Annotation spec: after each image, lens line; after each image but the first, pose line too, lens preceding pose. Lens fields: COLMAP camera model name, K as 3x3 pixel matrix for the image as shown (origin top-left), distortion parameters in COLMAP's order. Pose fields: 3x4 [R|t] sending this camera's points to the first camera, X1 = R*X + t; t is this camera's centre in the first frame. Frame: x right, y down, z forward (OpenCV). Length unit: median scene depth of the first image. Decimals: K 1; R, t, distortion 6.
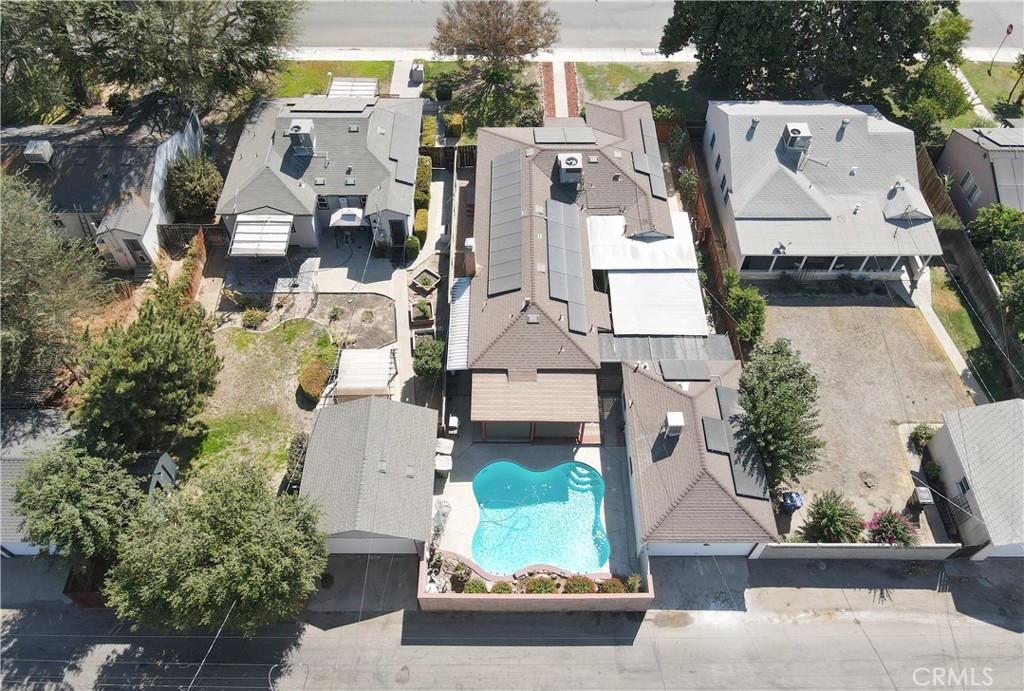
lens RADIAL K [[734.0, 0, 500.6], [0, 734.0, 357.5], [0, 0, 1]] dist [-0.004343, 0.003479]
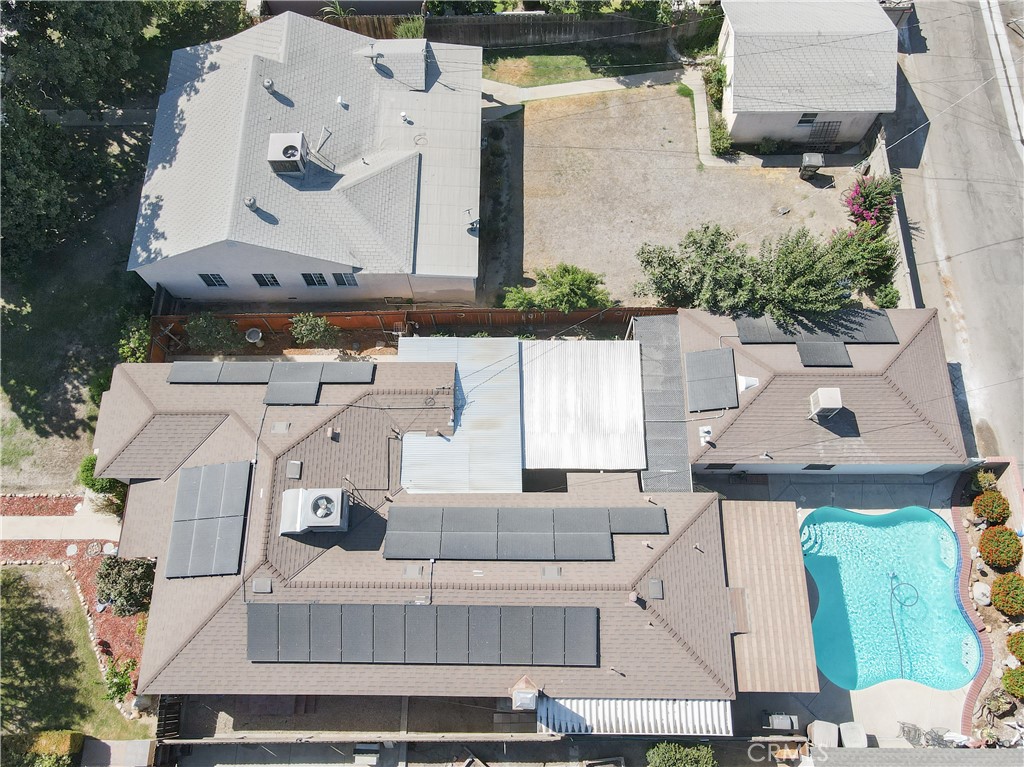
lens RADIAL K [[753.9, 0, 502.8], [0, 753.9, 386.0], [0, 0, 1]] dist [0.008390, -0.001106]
pose [[0.000387, -0.939575, 0.342342, -0.011284], [0.826719, 0.192907, 0.528509, -0.508643], [-0.562615, 0.282816, 0.776840, 0.494683]]
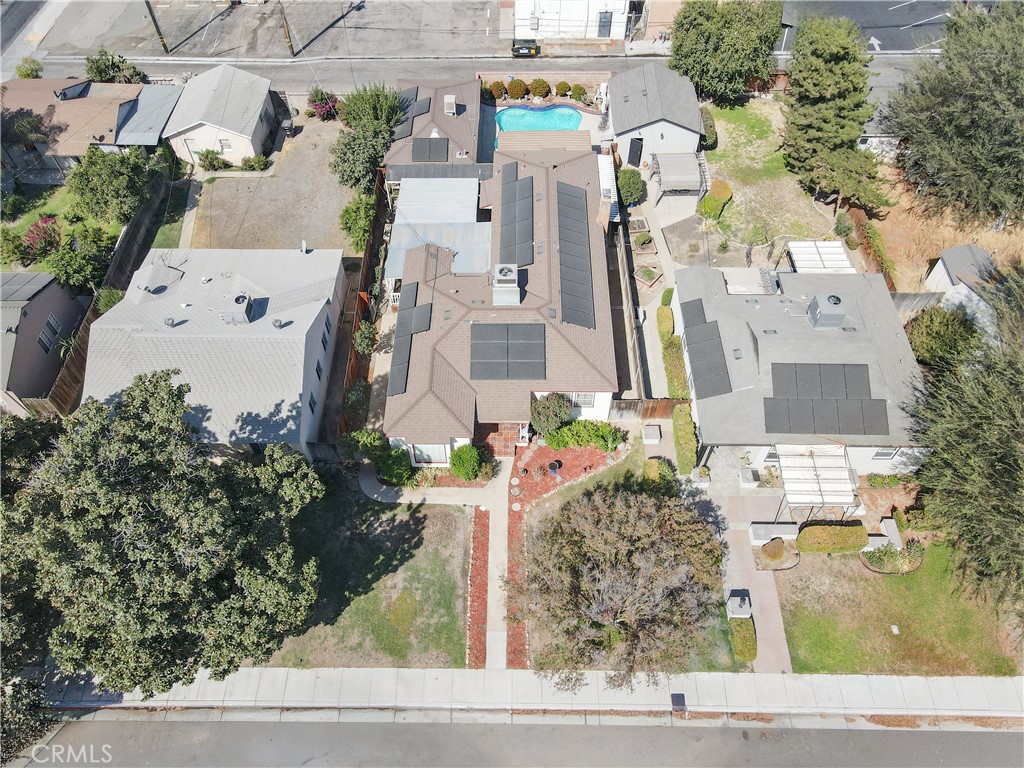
lens RADIAL K [[753.9, 0, 502.8], [0, 753.9, 386.5], [0, 0, 1]] dist [0.008390, -0.001106]
pose [[-0.999805, 0.003014, 0.019492, 0.088747], [0.017609, -0.308796, 0.950965, -1.291253], [0.008885, 0.951123, 0.308683, 0.914000]]
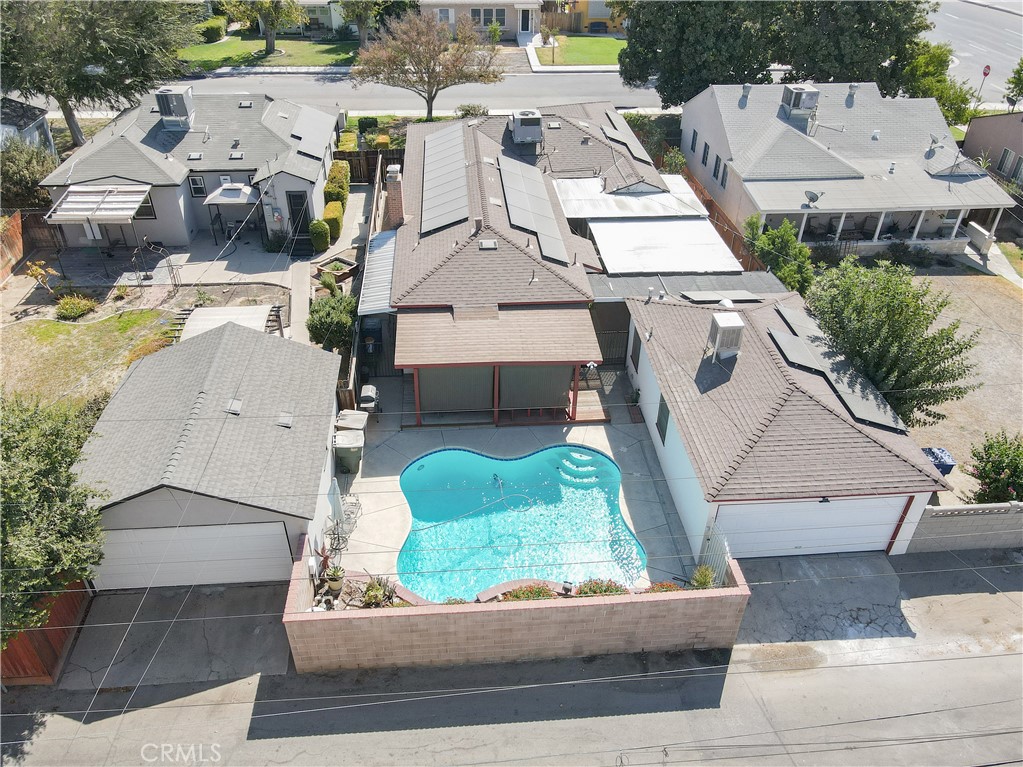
lens RADIAL K [[753.2, 0, 502.3], [0, 753.2, 386.0], [0, 0, 1]] dist [0.008390, -0.001106]
pose [[0.996556, -0.034686, 0.075318, 0.000696], [0.056540, 0.948655, -0.311217, 0.271553], [-0.060655, 0.314404, 0.947349, 0.365510]]
